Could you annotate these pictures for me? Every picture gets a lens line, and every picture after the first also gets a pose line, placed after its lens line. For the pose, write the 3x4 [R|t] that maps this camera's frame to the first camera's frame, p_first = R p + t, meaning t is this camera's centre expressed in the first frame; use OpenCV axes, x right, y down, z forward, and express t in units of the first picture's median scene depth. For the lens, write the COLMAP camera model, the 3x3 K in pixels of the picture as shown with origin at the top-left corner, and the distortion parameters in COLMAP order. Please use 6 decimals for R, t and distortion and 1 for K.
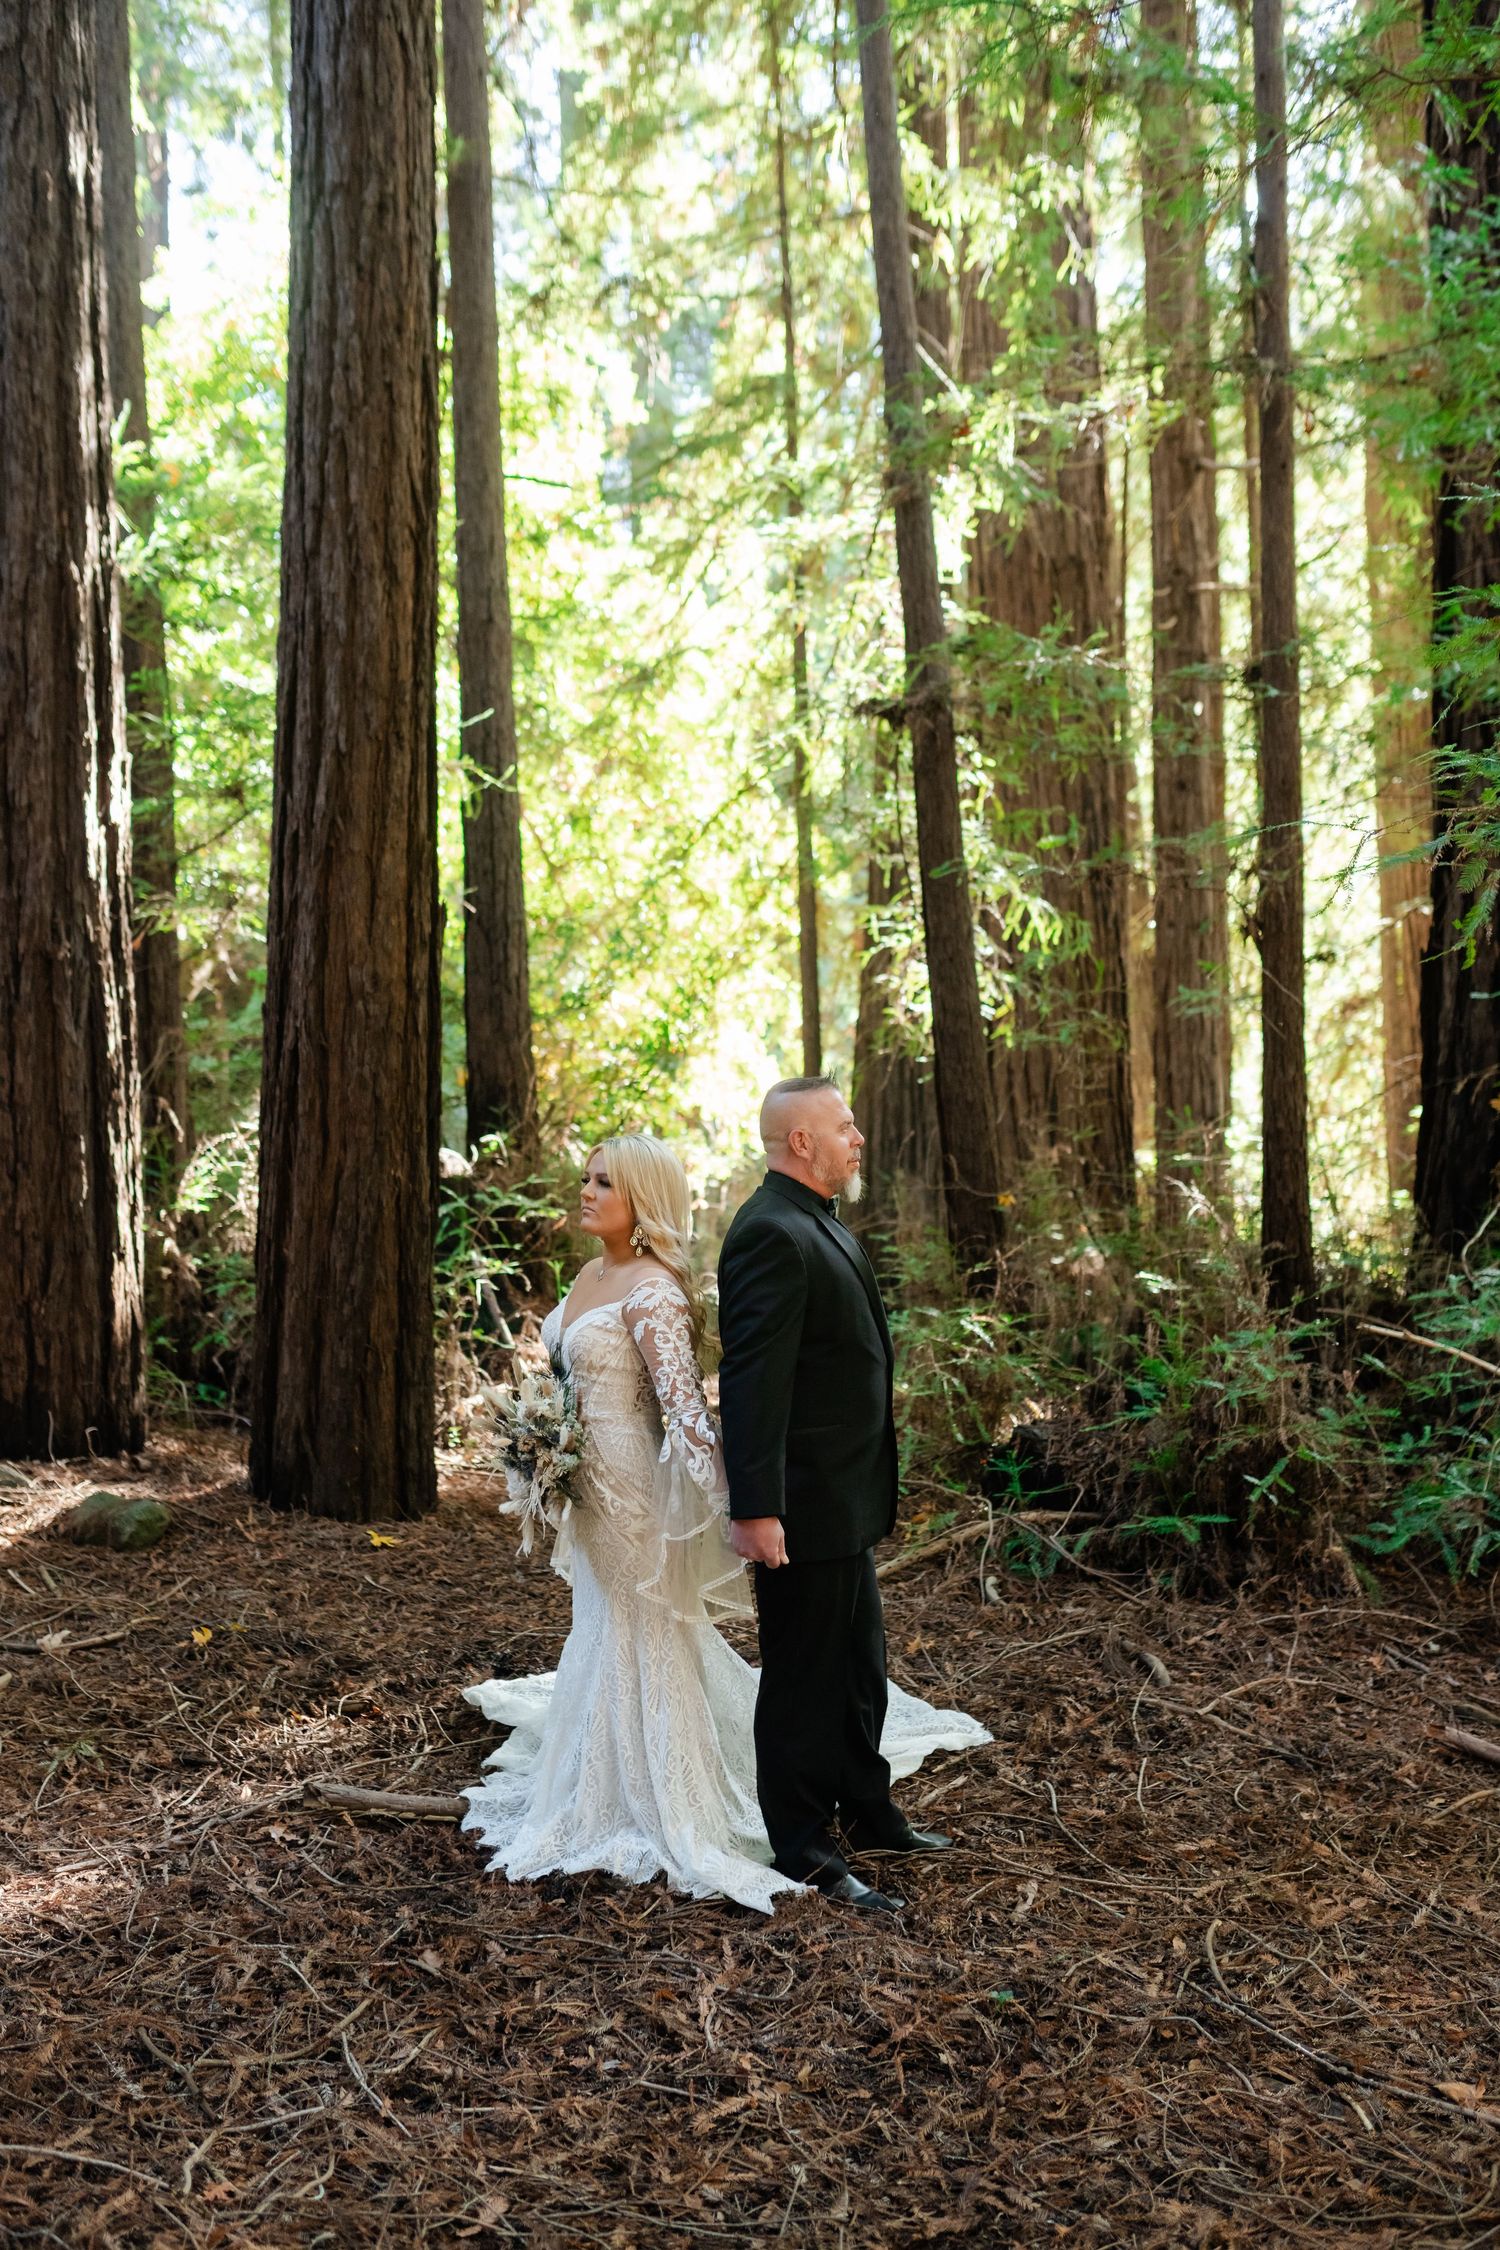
lens RADIAL K [[2190.4, 0, 764.7], [0, 2190.4, 1127.6], [0, 0, 1]] dist [0.003278, 0.000000]
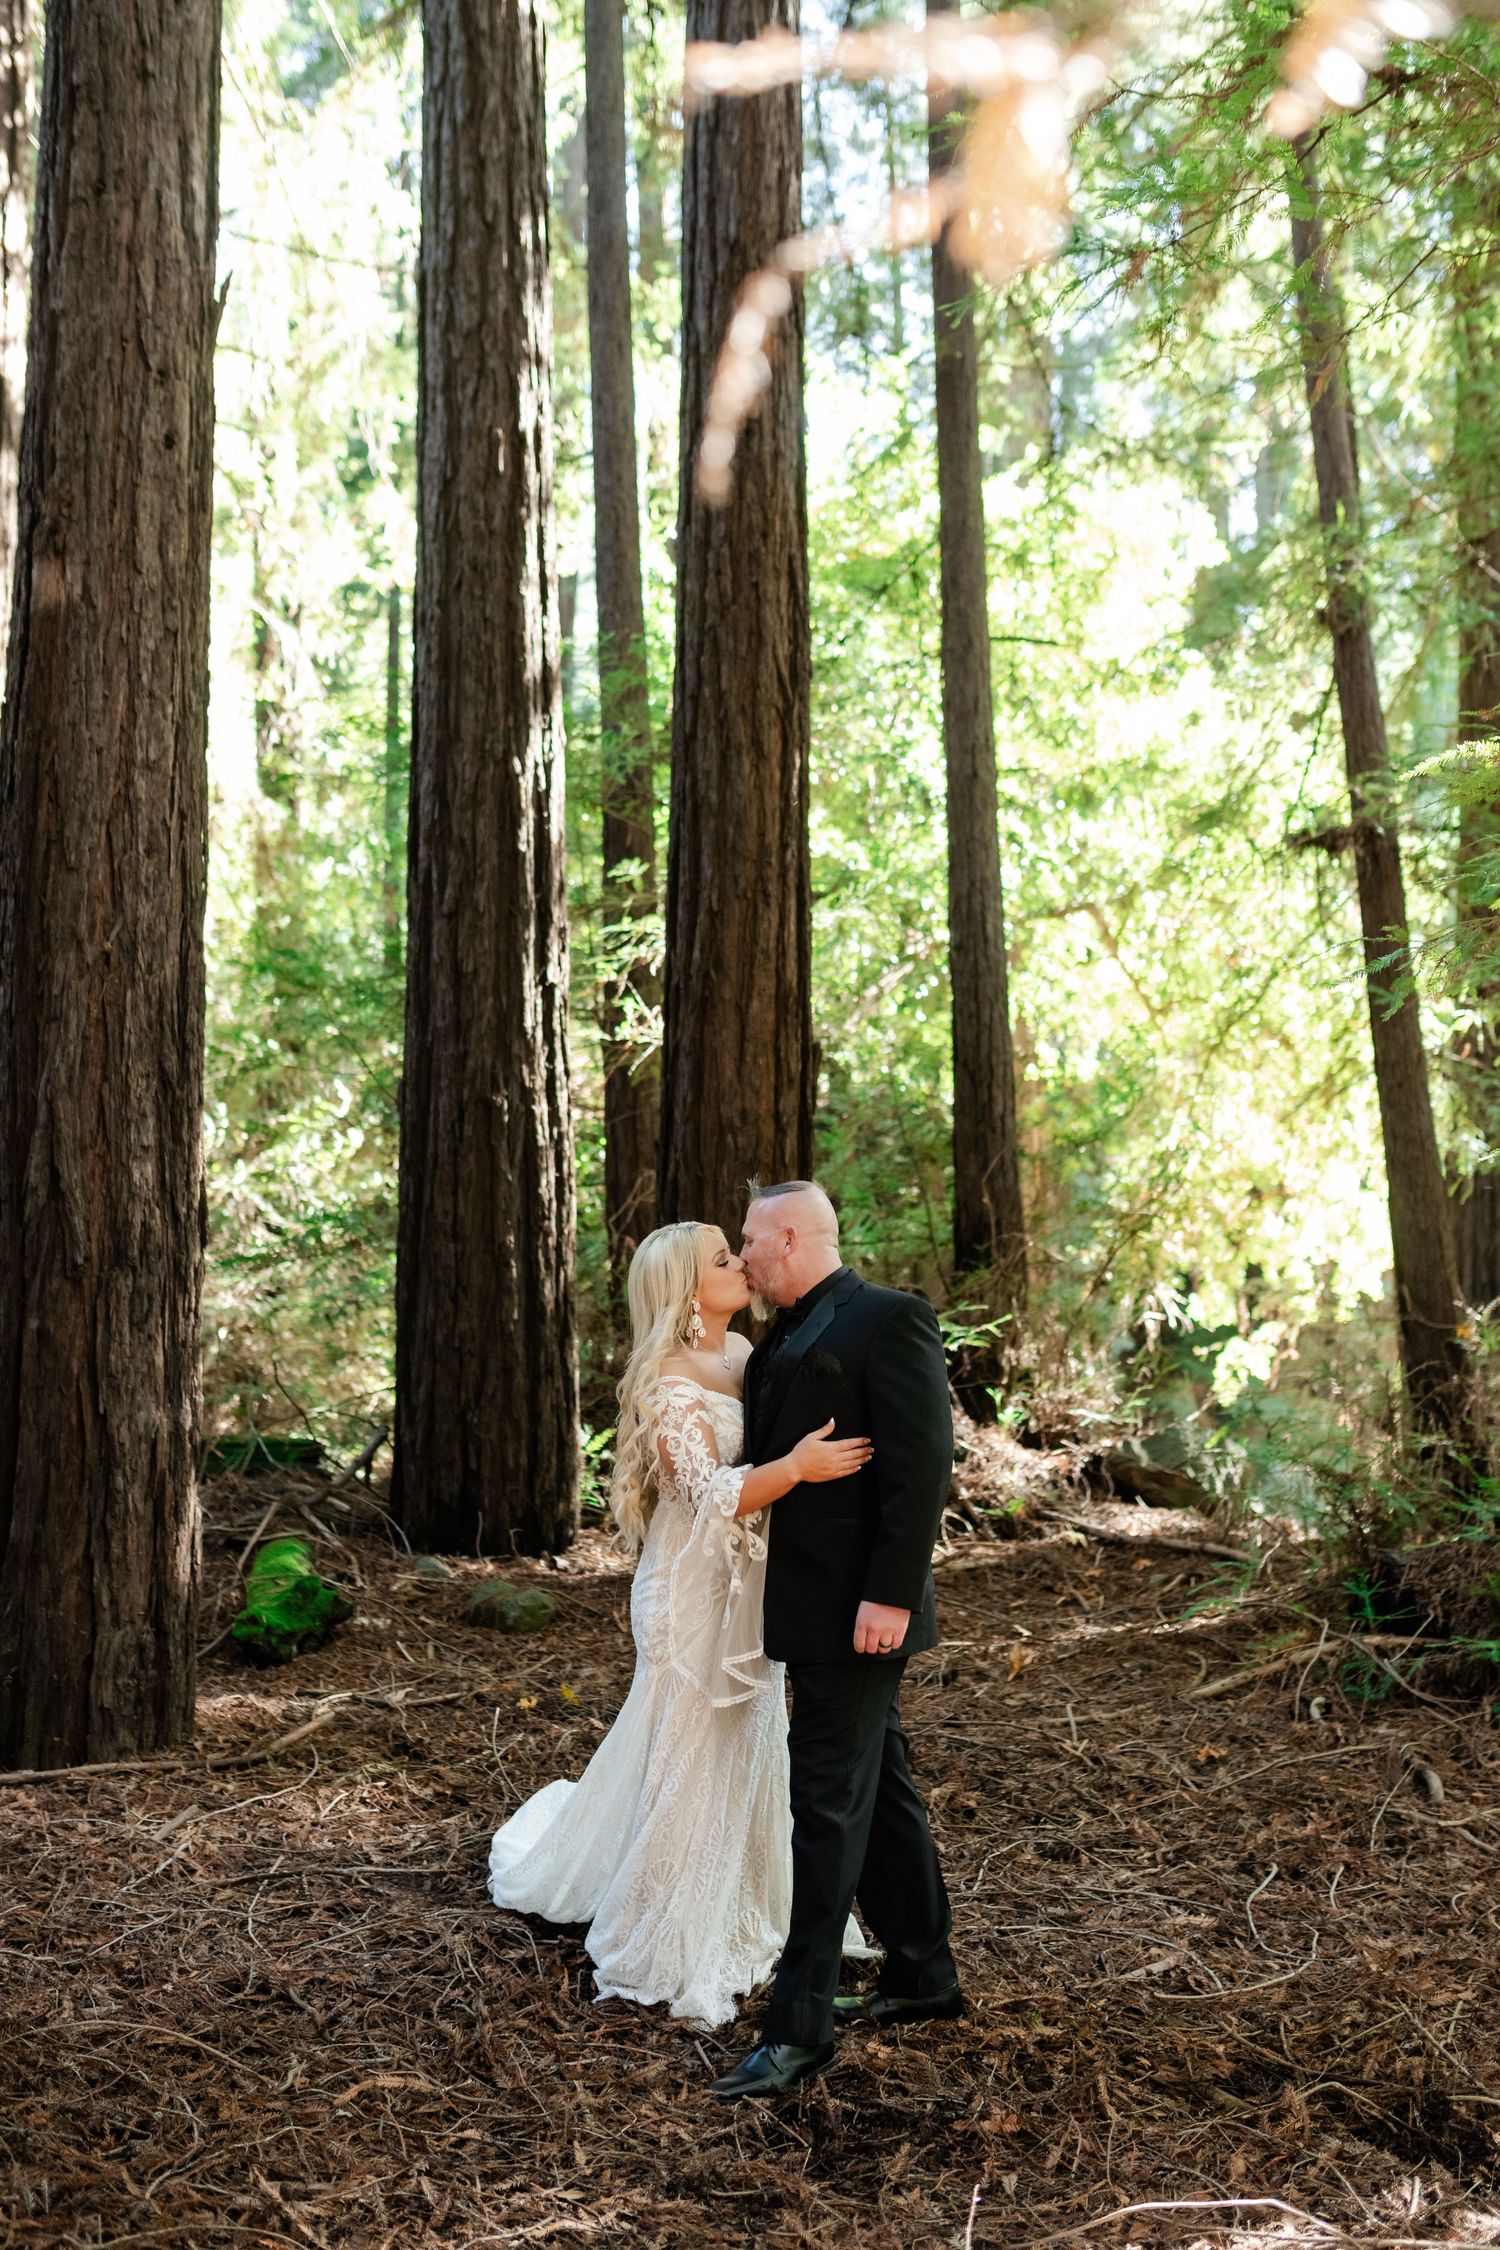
lens RADIAL K [[2319.9, 0, 785.0], [0, 2319.9, 1021.9], [0, 0, 1]] dist [-0.008951, 0.000000]
pose [[0.950992, -0.040805, -0.306511, 0.204939], [0.004518, 0.992982, -0.118176, 0.024694], [0.309183, 0.111000, 0.944503, -0.093265]]
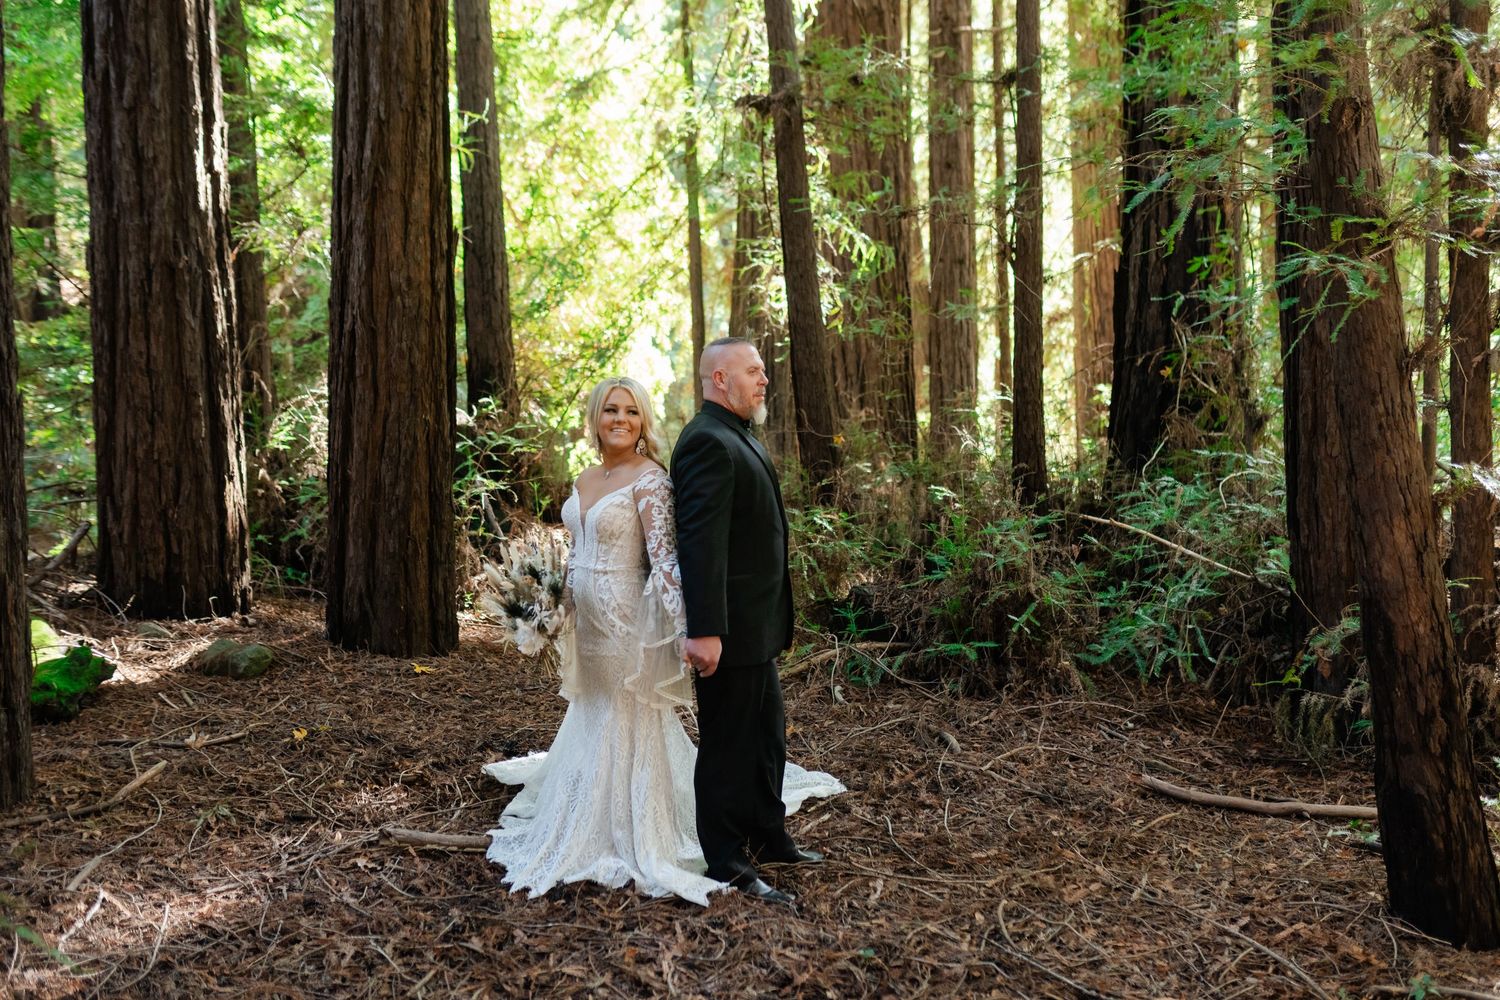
lens RADIAL K [[1460.3, 0, 780.8], [0, 1460.3, 500.6], [0, 0, 1]] dist [0.003278, 0.000000]
pose [[0.996458, -0.008386, 0.083677, -0.017479], [0.003037, 0.997955, 0.063844, 0.015441], [-0.084042, -0.063364, 0.994446, 0.022641]]
